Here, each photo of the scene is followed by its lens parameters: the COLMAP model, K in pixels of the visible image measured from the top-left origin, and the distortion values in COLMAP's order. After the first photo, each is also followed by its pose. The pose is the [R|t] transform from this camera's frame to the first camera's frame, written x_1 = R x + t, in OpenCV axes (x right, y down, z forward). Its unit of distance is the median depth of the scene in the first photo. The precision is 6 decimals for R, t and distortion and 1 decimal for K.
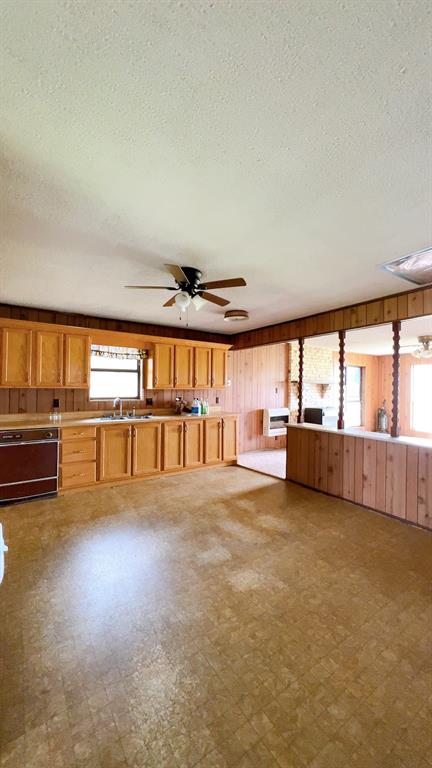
lens RADIAL K [[291.1, 0, 216.0], [0, 291.1, 384.0], [0, 0, 1]] dist [-0.000378, 0.000062]
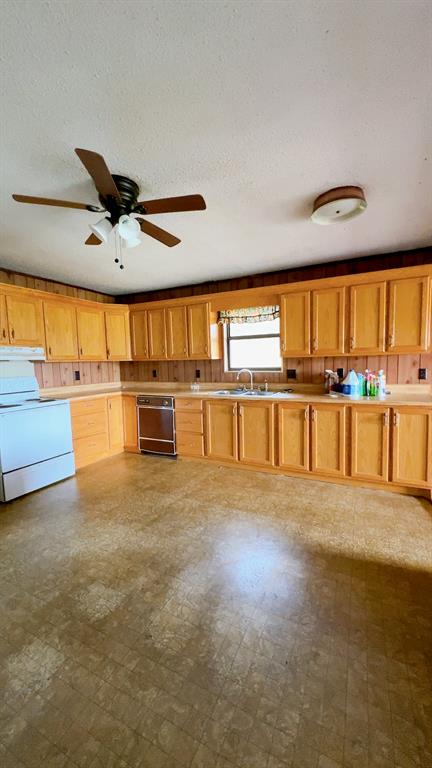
lens RADIAL K [[291.1, 0, 216.0], [0, 291.1, 384.0], [0, 0, 1]] dist [-0.000378, 0.000062]
pose [[0.488029, 0.053885, -0.871163, 0.405338], [0.044673, 0.995242, 0.086586, 0.014236], [0.871684, -0.081174, 0.483299, 0.540070]]
